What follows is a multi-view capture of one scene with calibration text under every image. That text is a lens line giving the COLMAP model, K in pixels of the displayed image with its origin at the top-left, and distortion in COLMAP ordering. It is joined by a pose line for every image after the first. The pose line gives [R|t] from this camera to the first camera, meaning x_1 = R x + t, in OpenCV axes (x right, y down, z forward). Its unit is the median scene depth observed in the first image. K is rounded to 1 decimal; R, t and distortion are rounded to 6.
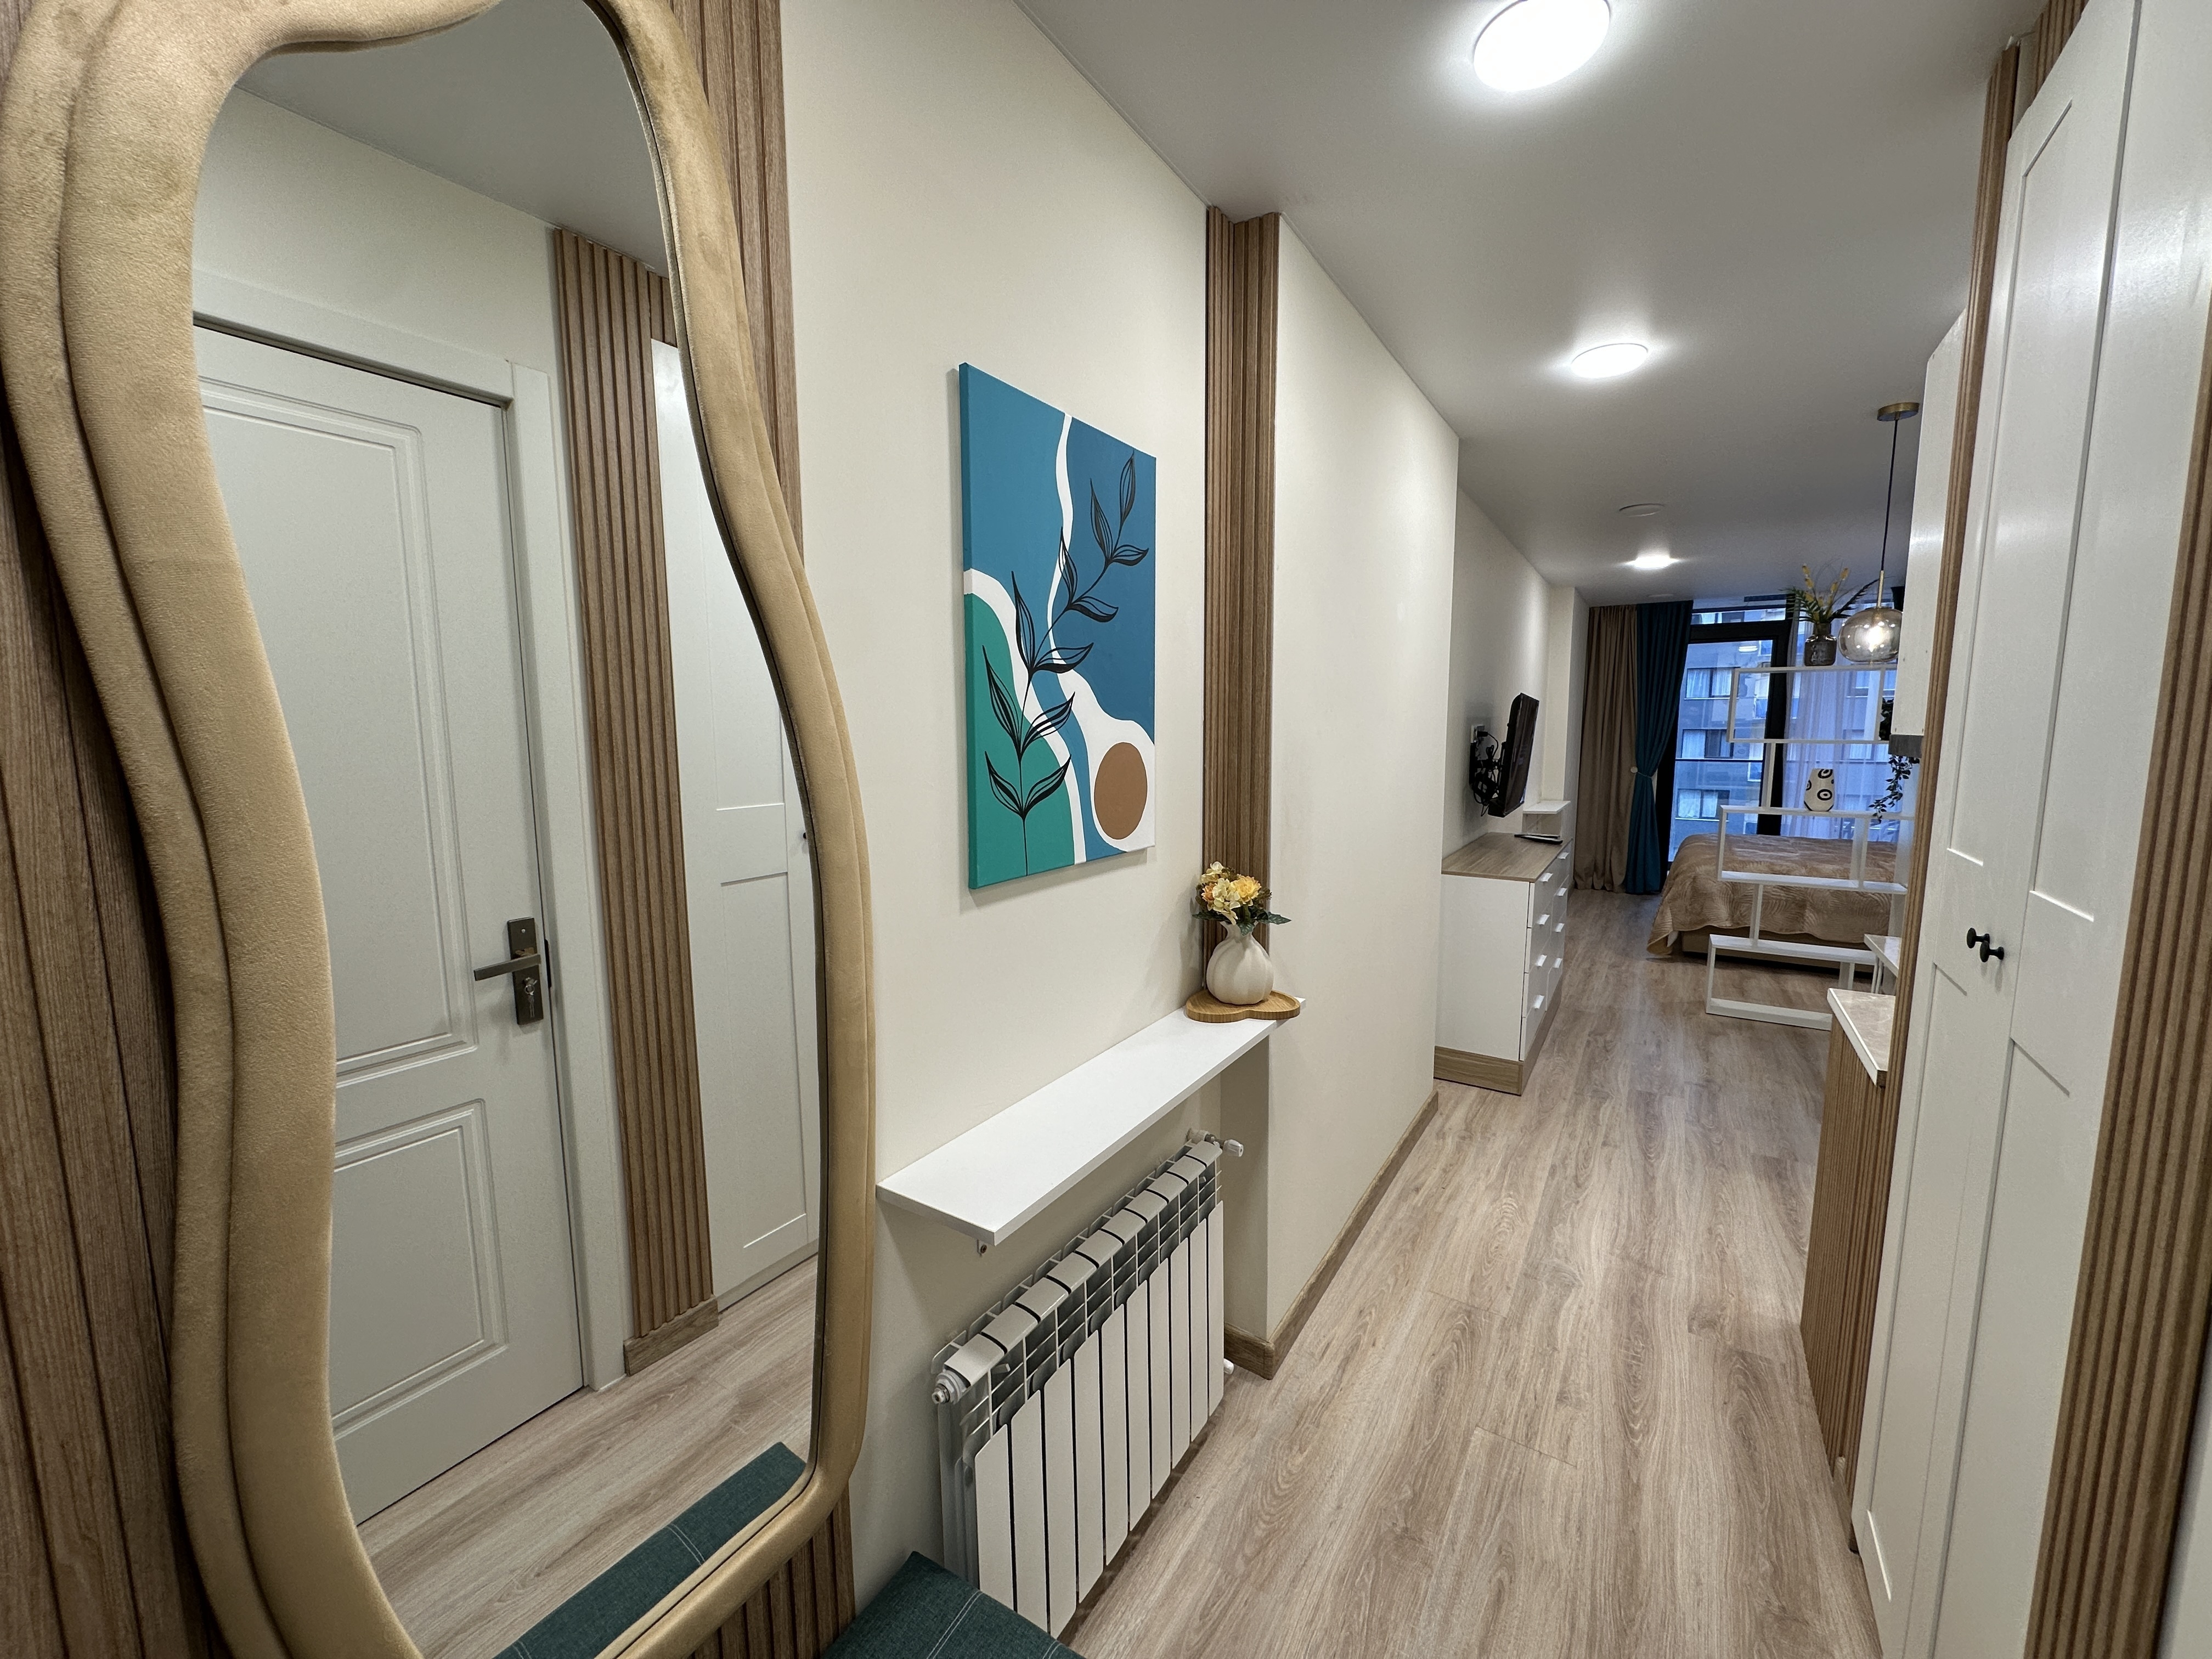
lens RADIAL K [[882.3, 0, 1104.2], [0, 882.3, 826.9], [0, 0, 1]] dist [-0.006405, 0.000876]
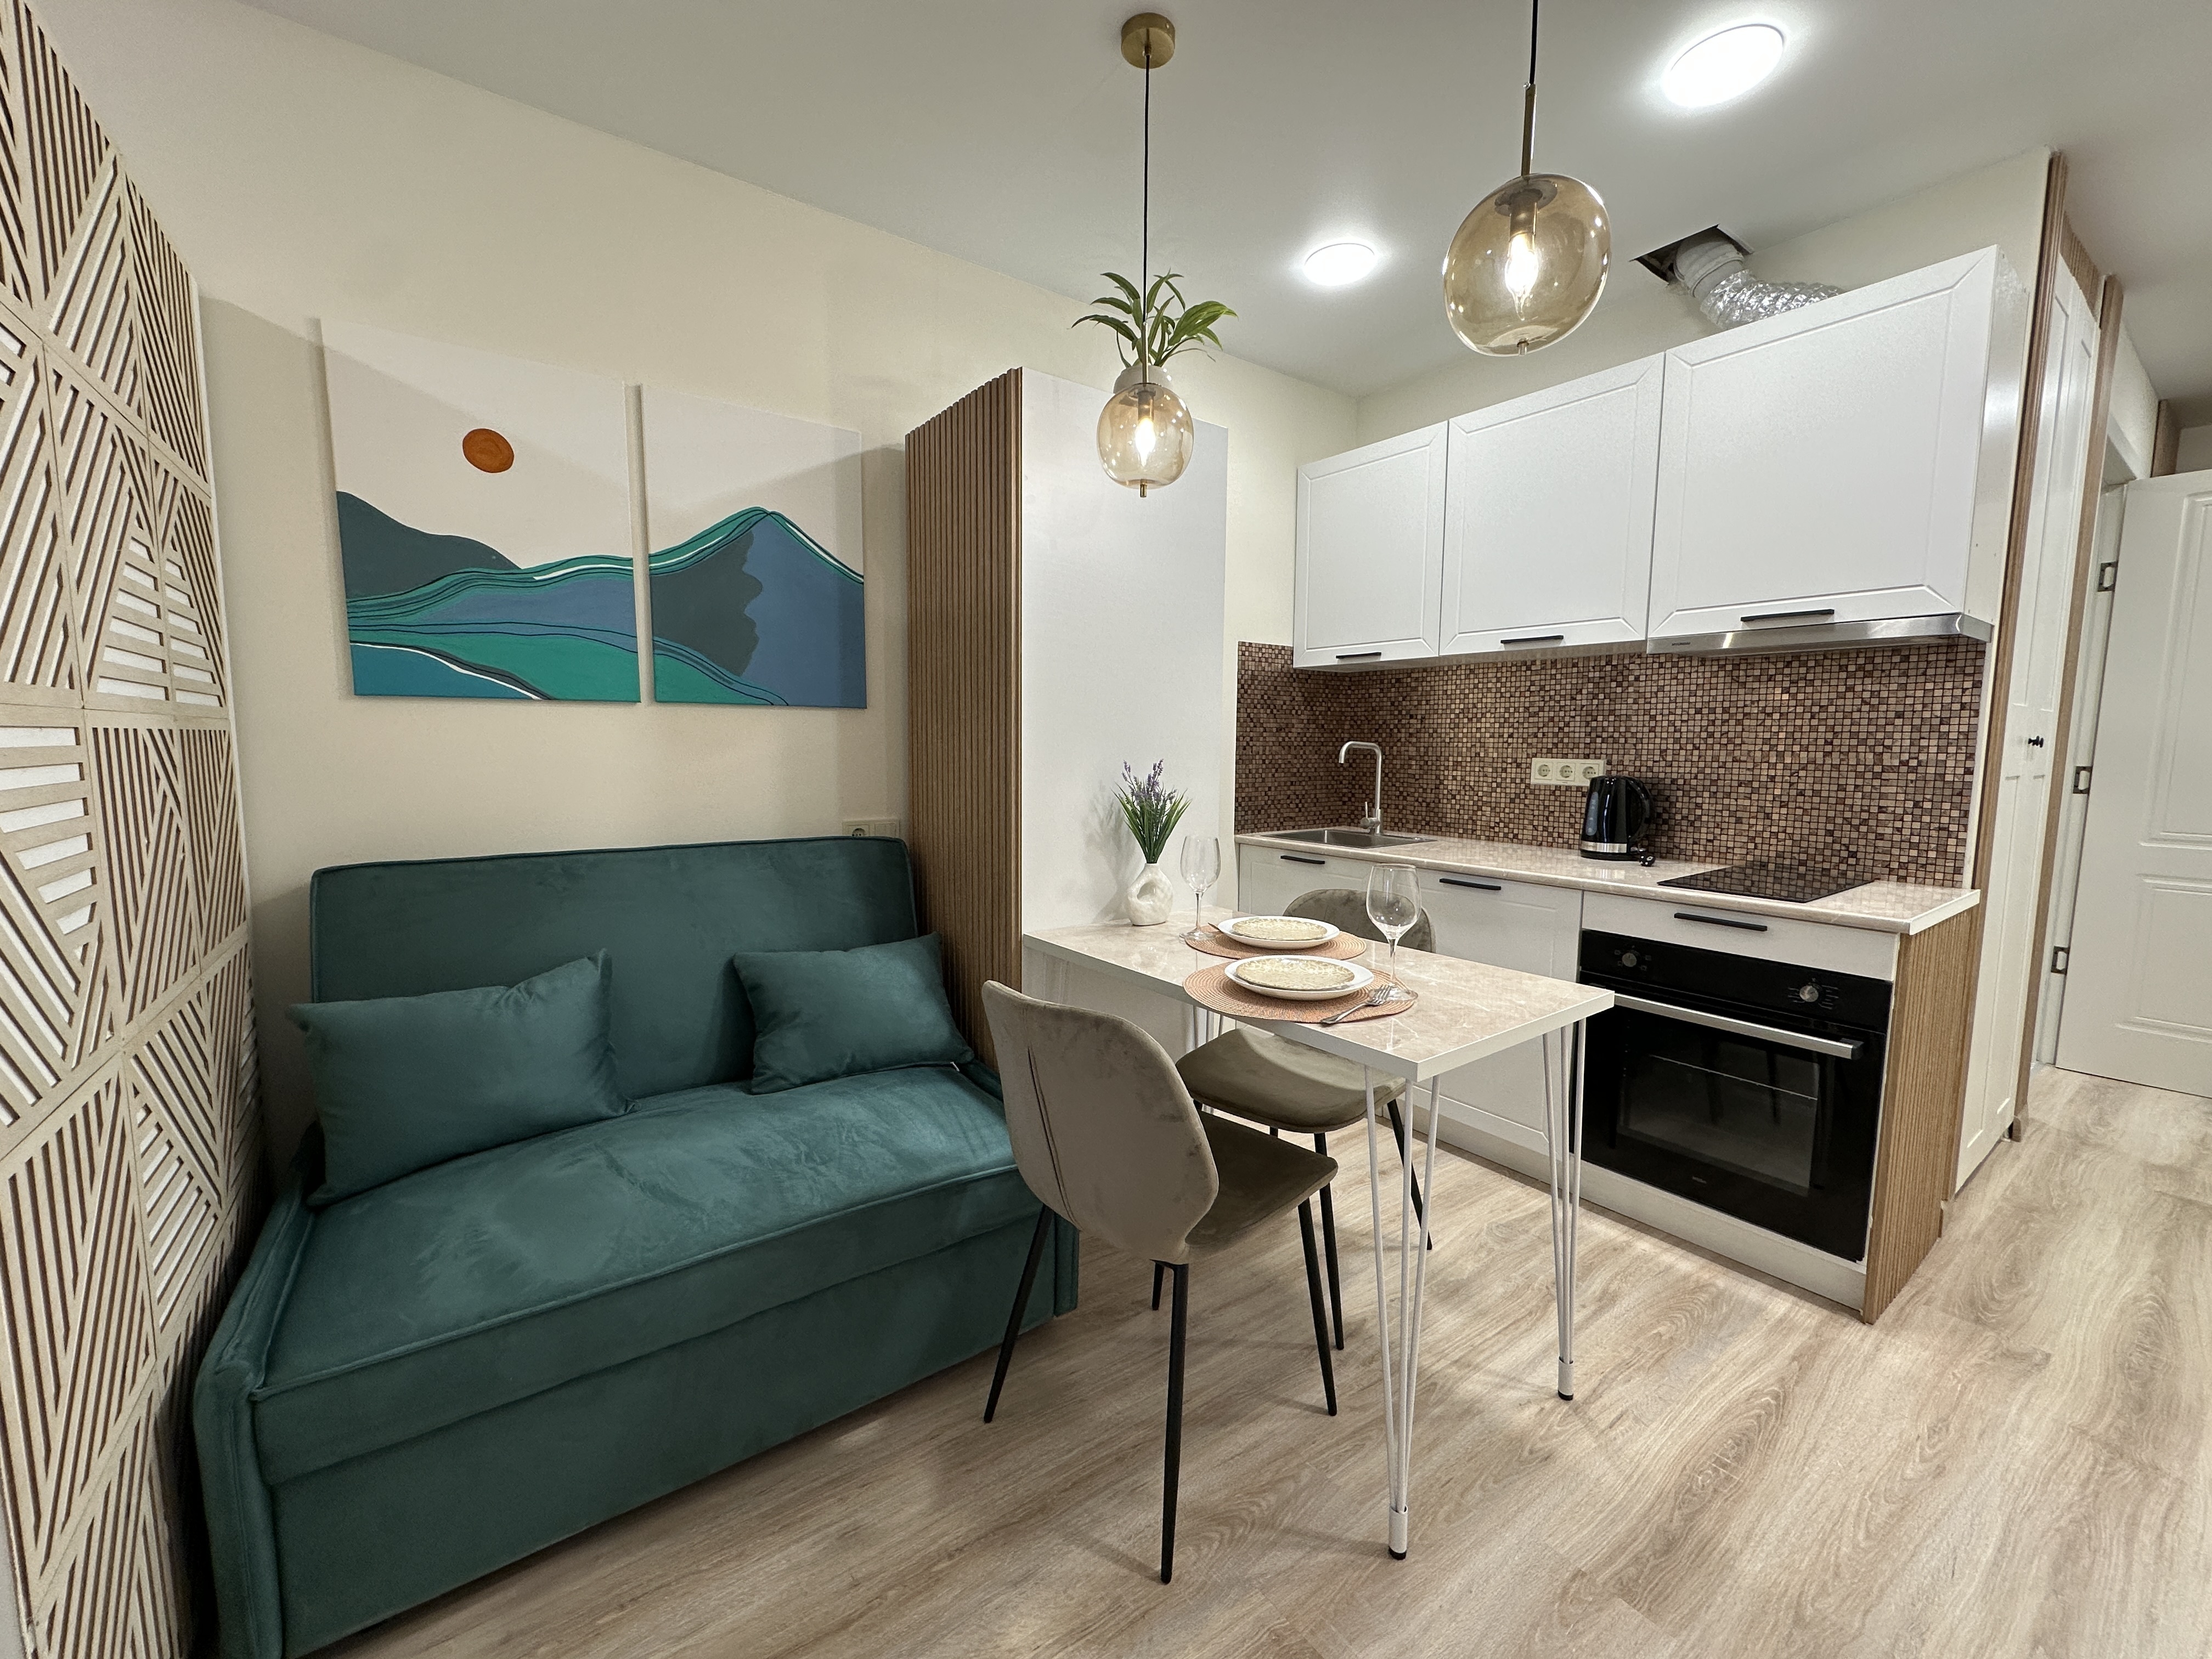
lens RADIAL K [[882.3, 0, 1102.7], [0, 882.3, 831.7], [0, 0, 1]] dist [-0.006405, 0.000876]
pose [[-0.931692, -0.037449, 0.361314, 0.661067], [0.040956, 0.977500, 0.206922, -0.050487], [-0.360933, 0.207586, -0.909195, 1.067555]]
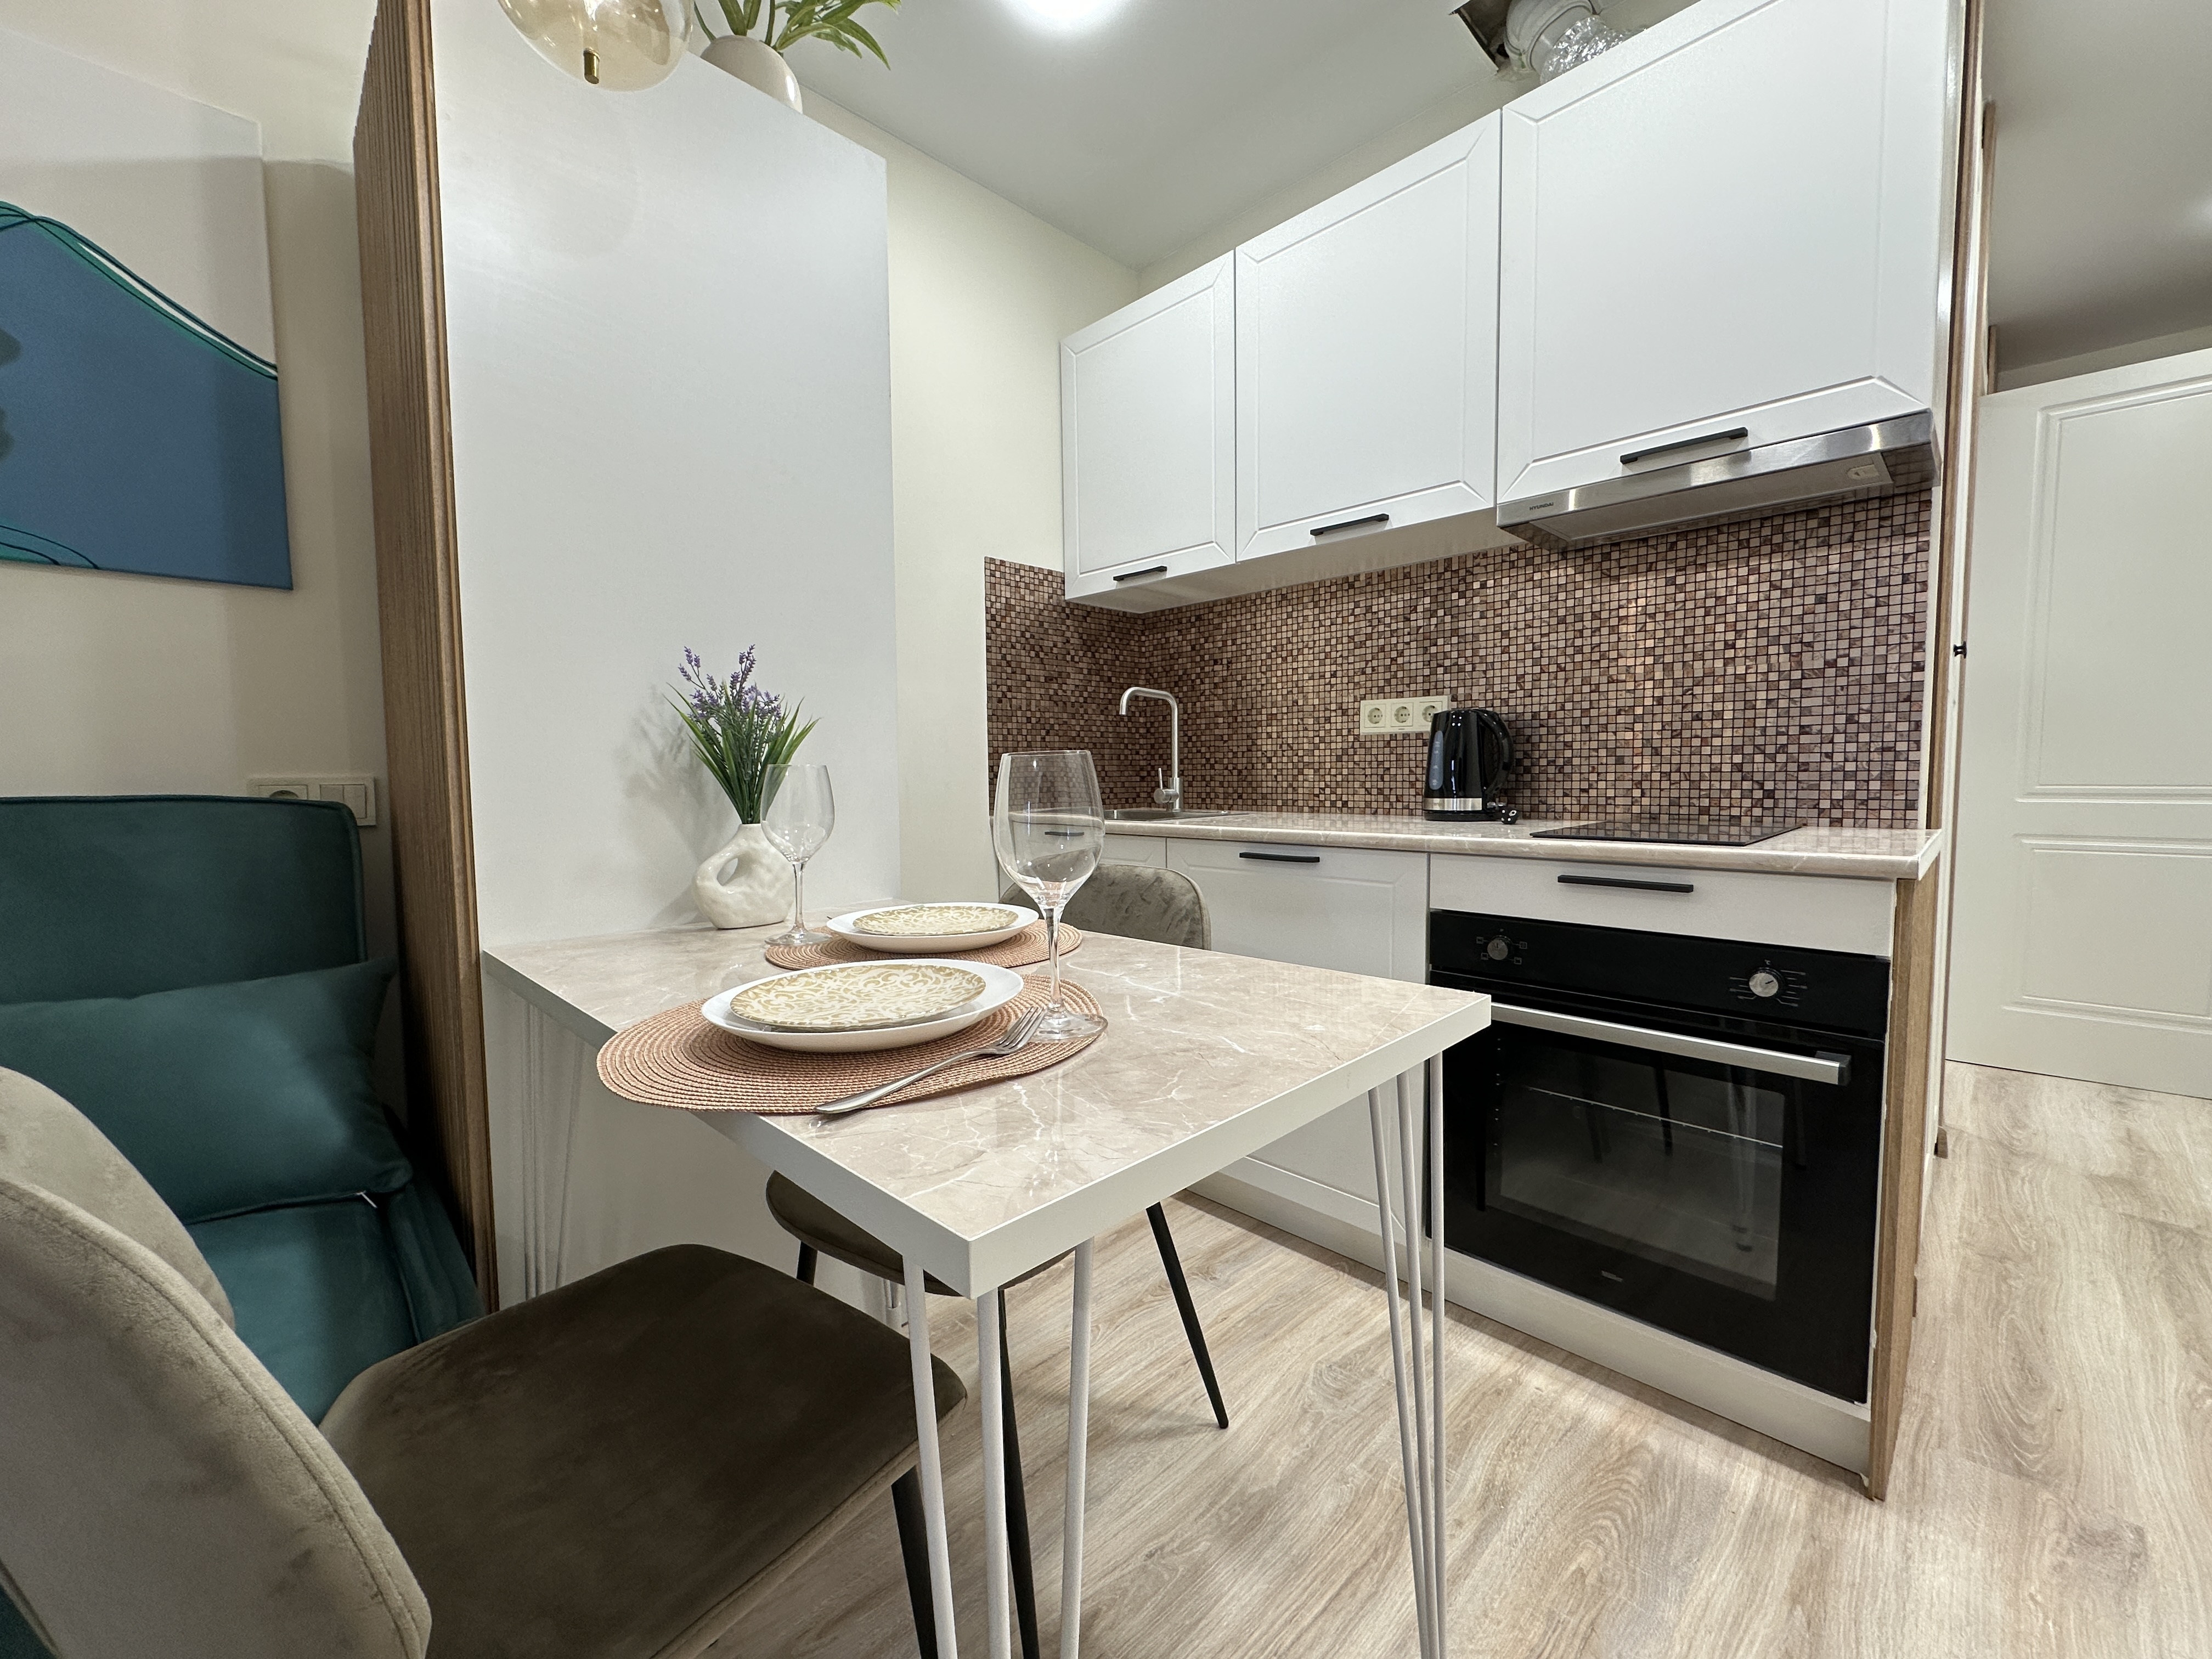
lens RADIAL K [[882.3, 0, 1103.9], [0, 882.3, 831.4], [0, 0, 1]] dist [-0.006405, 0.000876]
pose [[-0.974762, 0.001827, 0.223241, 0.629564], [0.042187, 0.983457, 0.176158, 0.031833], [-0.219226, 0.181130, -0.958714, 0.853347]]
